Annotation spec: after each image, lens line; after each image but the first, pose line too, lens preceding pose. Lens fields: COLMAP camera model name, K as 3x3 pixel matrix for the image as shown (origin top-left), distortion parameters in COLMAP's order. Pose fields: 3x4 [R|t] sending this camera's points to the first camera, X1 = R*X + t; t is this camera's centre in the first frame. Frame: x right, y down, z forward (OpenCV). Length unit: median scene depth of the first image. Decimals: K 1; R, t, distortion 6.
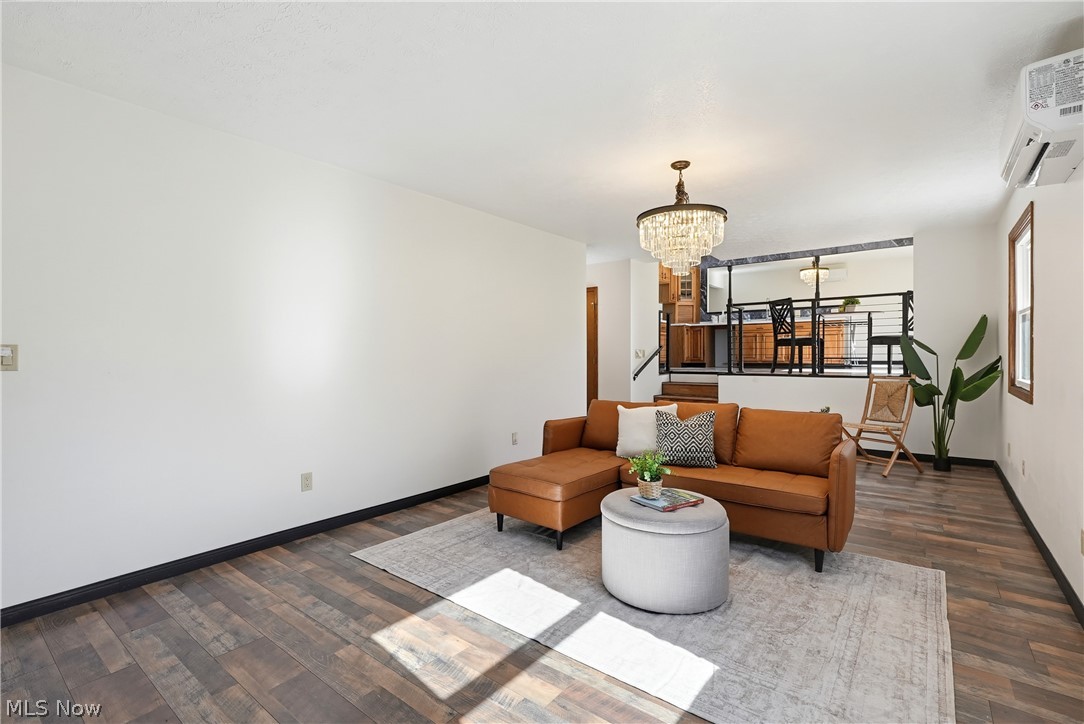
lens RADIAL K [[493.5, 0, 541.9], [0, 493.5, 357.1], [0, 0, 1]] dist [-0.002065, -0.000211]
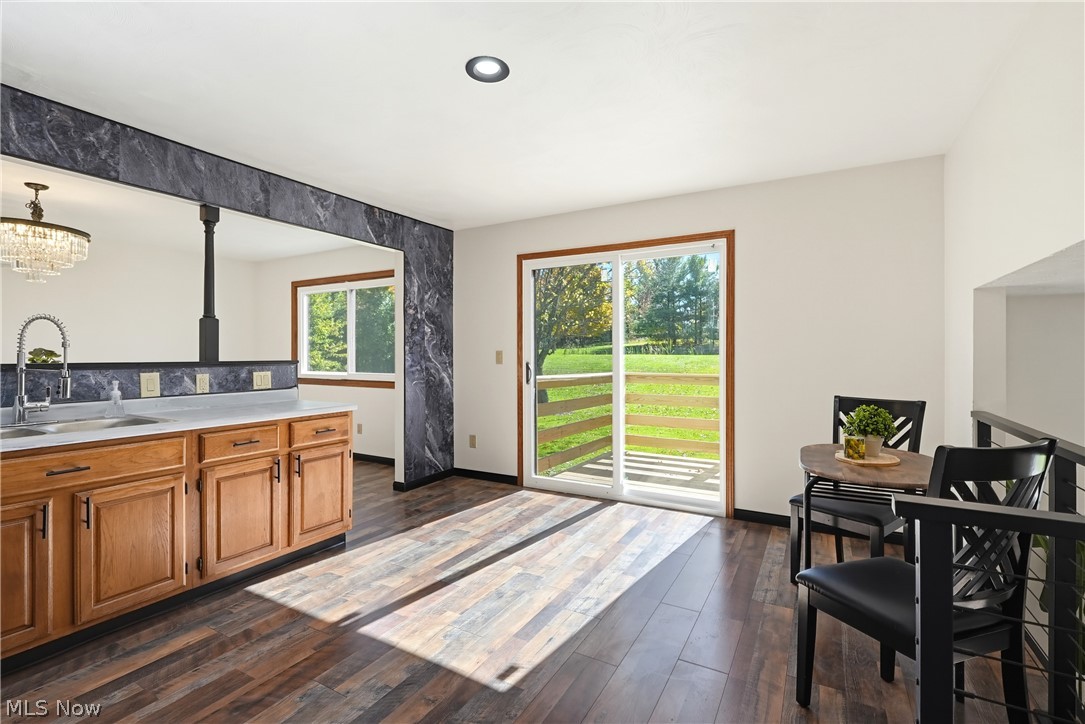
lens RADIAL K [[494.0, 0, 542.8], [0, 494.0, 357.8], [0, 0, 1]] dist [-0.002065, -0.000211]
pose [[-0.145780, -0.003287, 0.989312, 0.207388], [0.003401, 0.999987, 0.003824, -0.104972], [-0.989311, 0.003922, -0.145767, 0.826372]]
